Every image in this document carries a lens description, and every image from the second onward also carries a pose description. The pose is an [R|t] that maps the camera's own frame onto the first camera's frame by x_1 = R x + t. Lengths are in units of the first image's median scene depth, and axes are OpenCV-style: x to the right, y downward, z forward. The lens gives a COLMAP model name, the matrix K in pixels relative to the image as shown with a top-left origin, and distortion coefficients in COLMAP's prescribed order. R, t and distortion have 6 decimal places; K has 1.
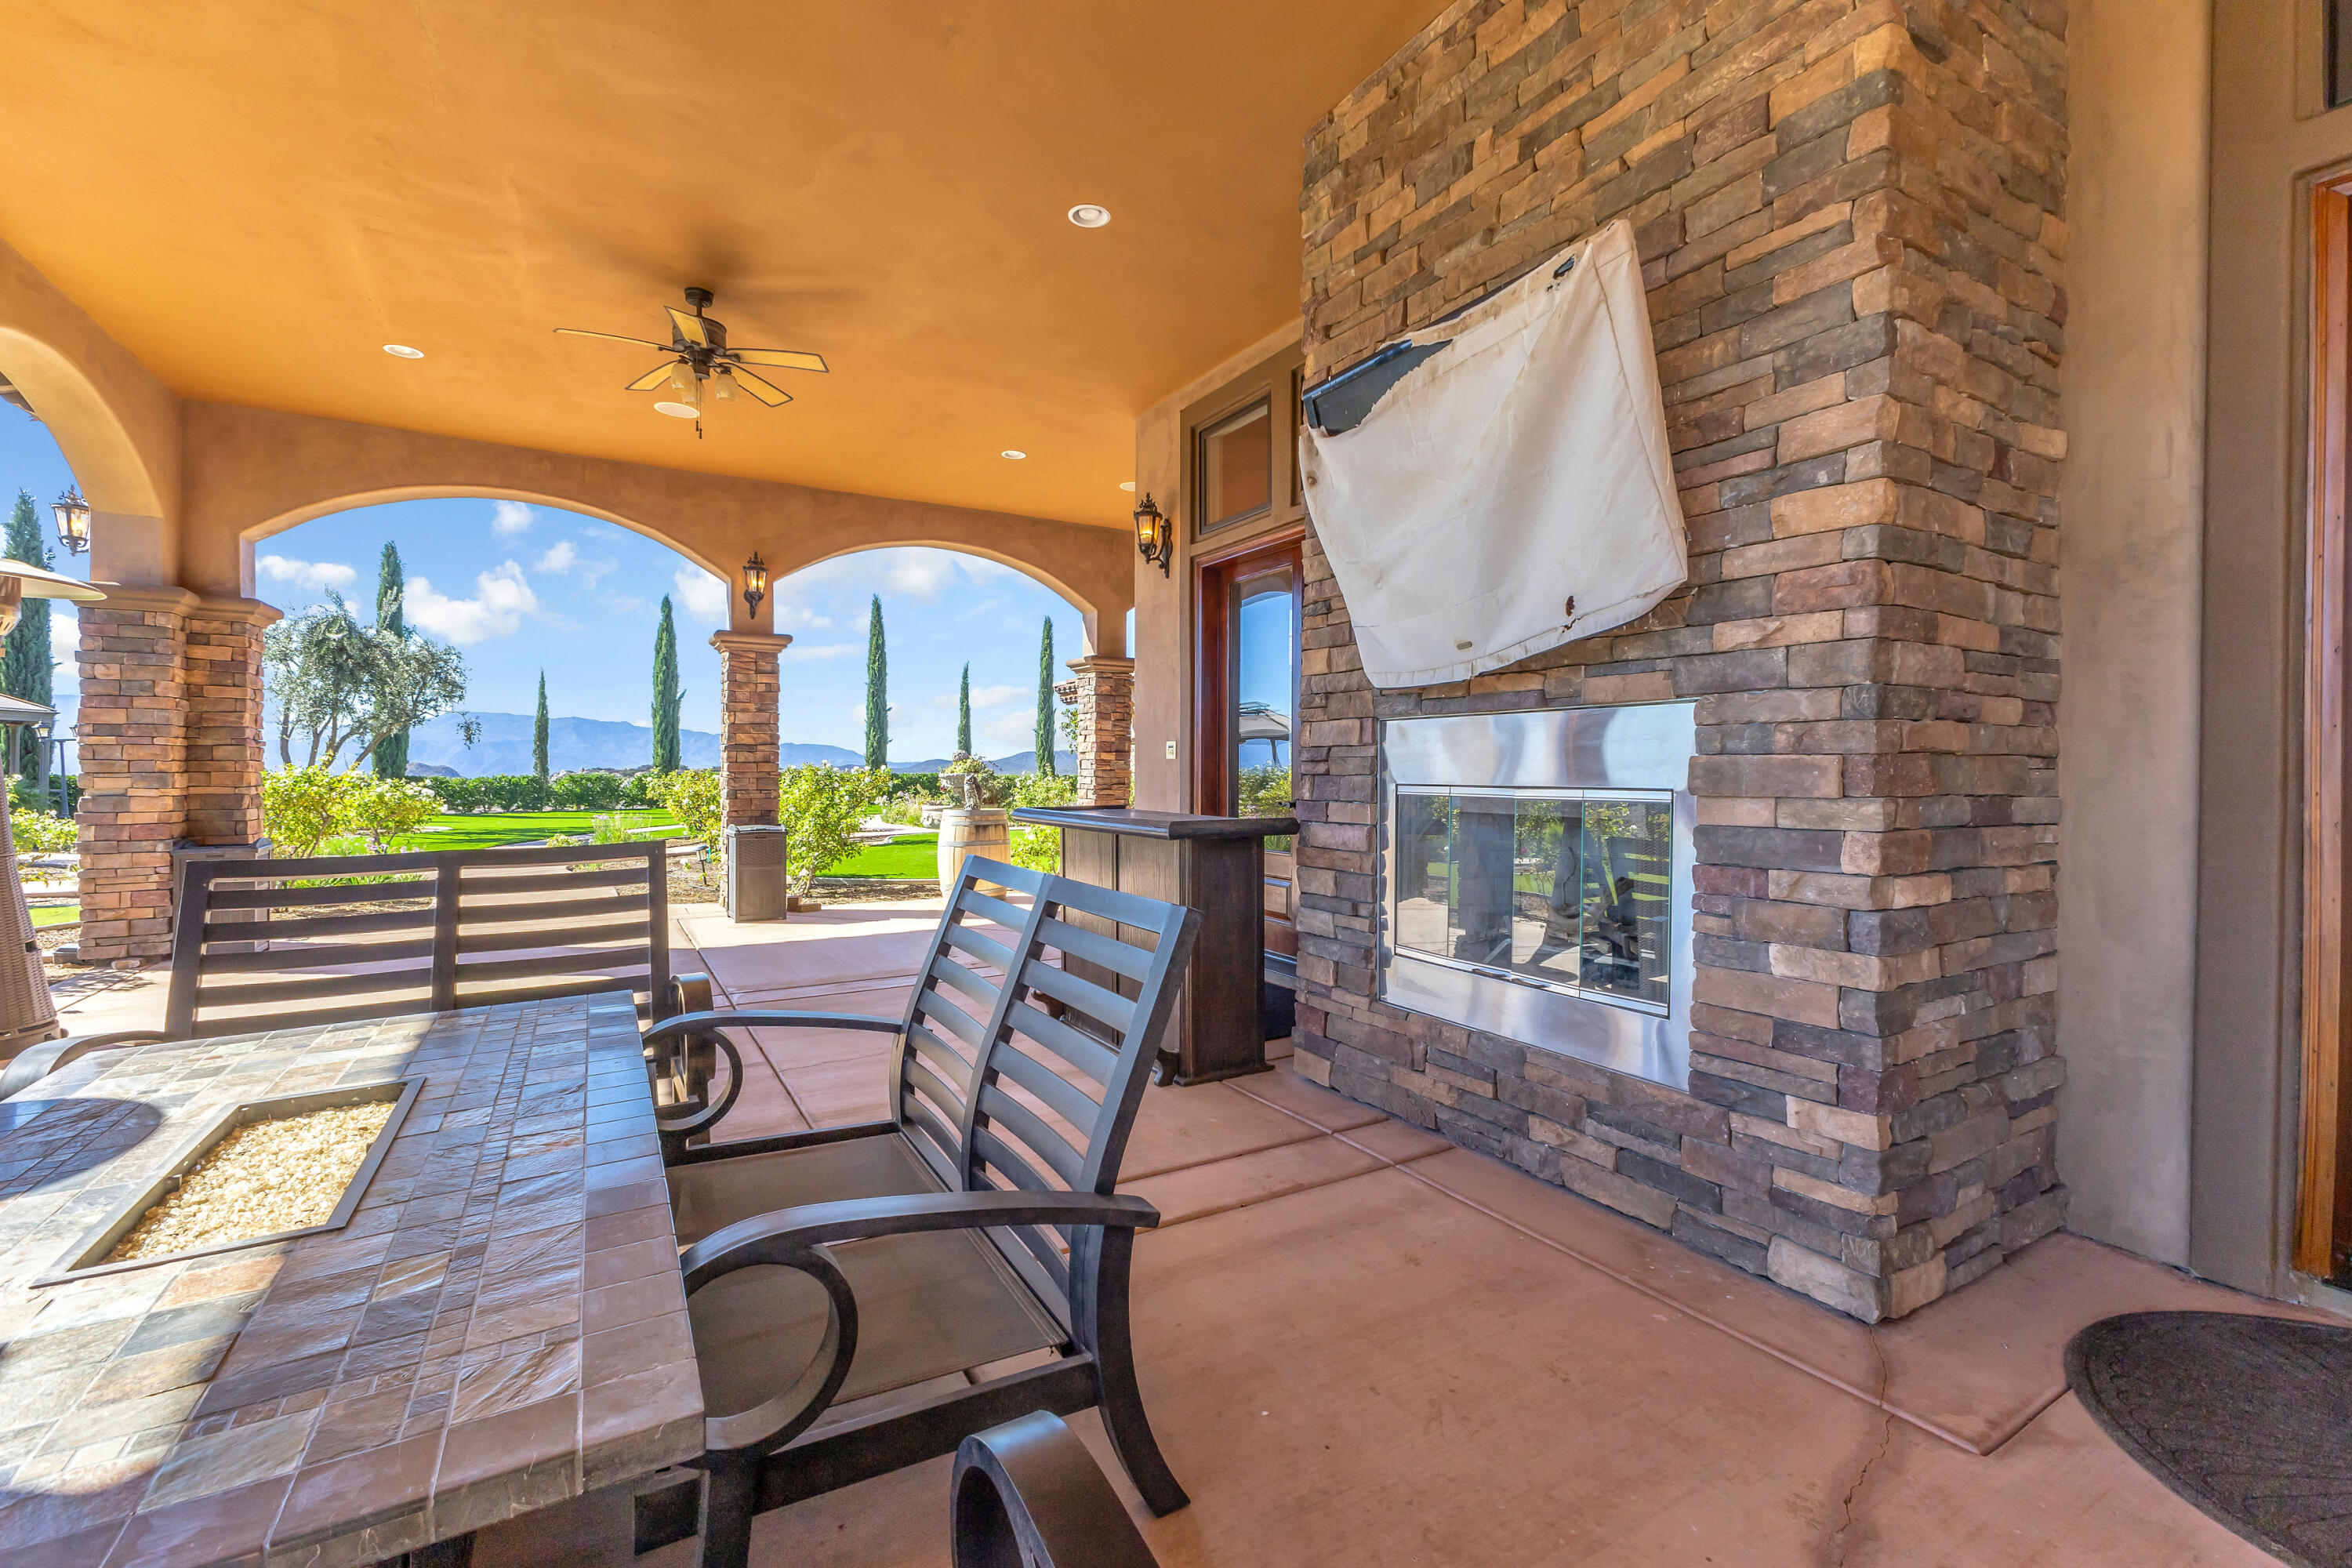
lens RADIAL K [[1011.6, 0, 1177.7], [0, 1011.6, 776.3], [0, 0, 1]] dist [0.016759, -0.007328]
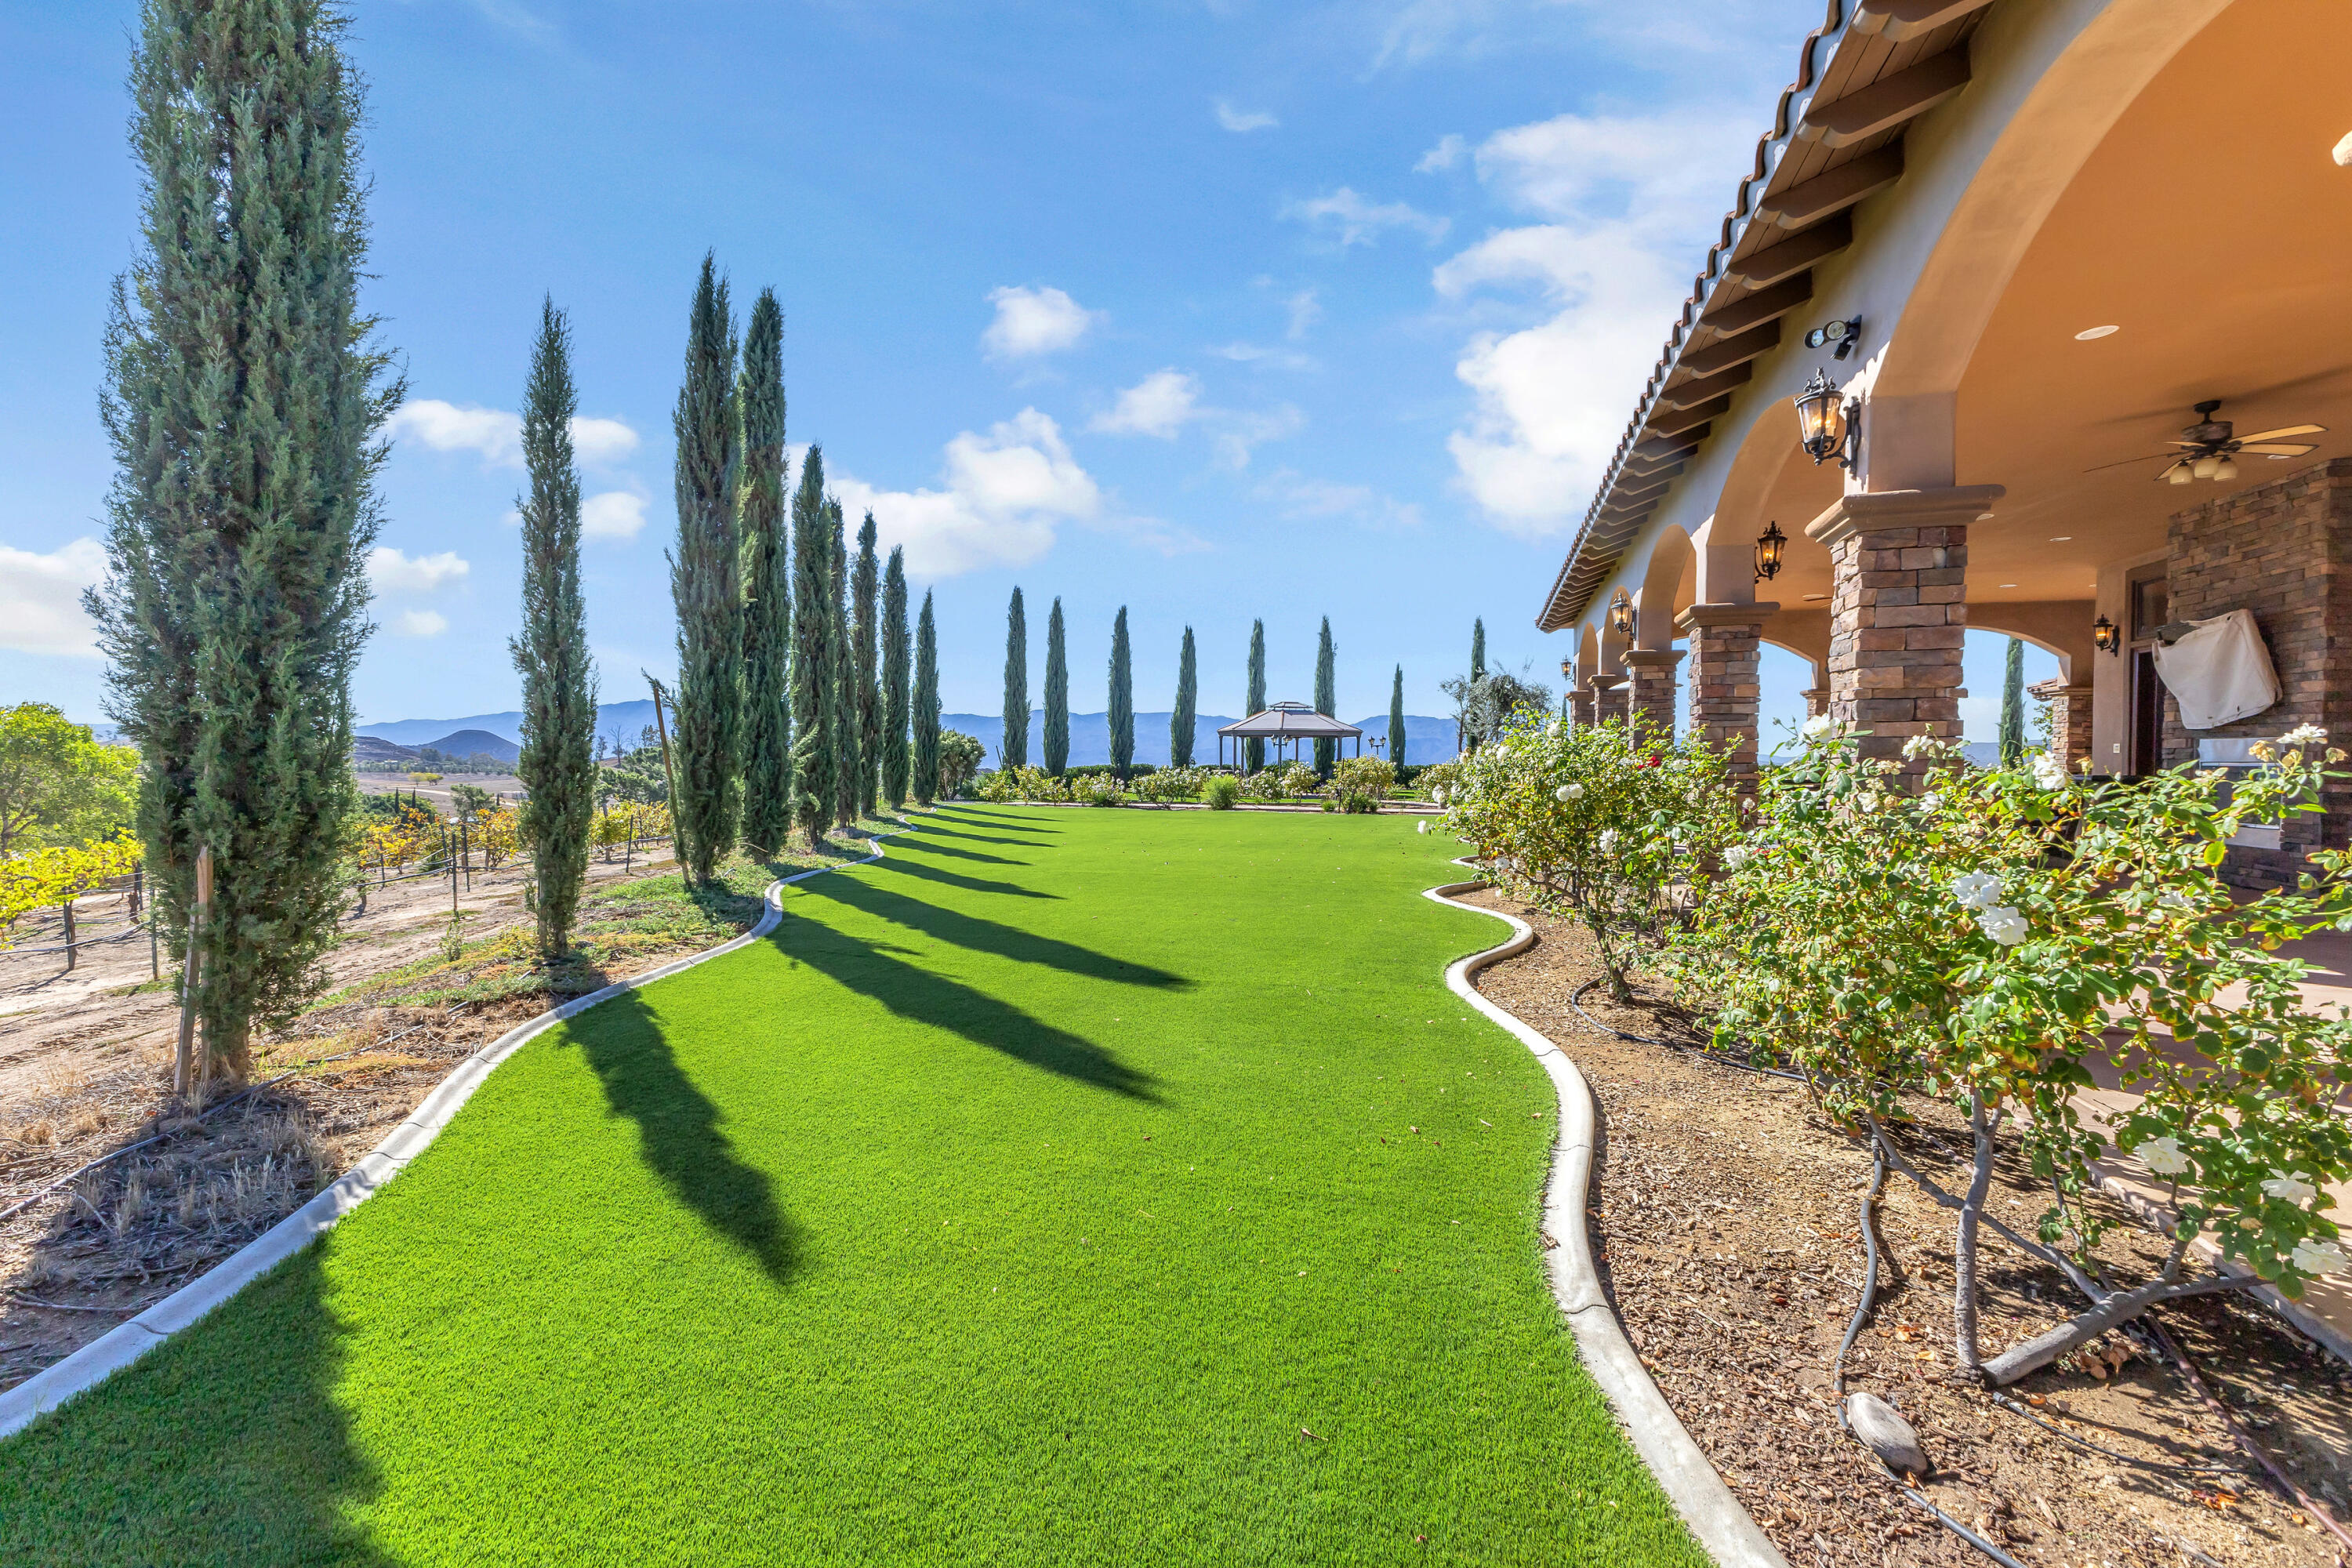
lens RADIAL K [[1011.6, 0, 1177.7], [0, 1011.6, 776.3], [0, 0, 1]] dist [0.016759, -0.007328]
pose [[0.691164, 0.007338, -0.722660, 0.162969], [-0.003861, 0.999972, 0.006461, 0.022793], [0.722687, -0.001675, 0.691173, -1.644222]]
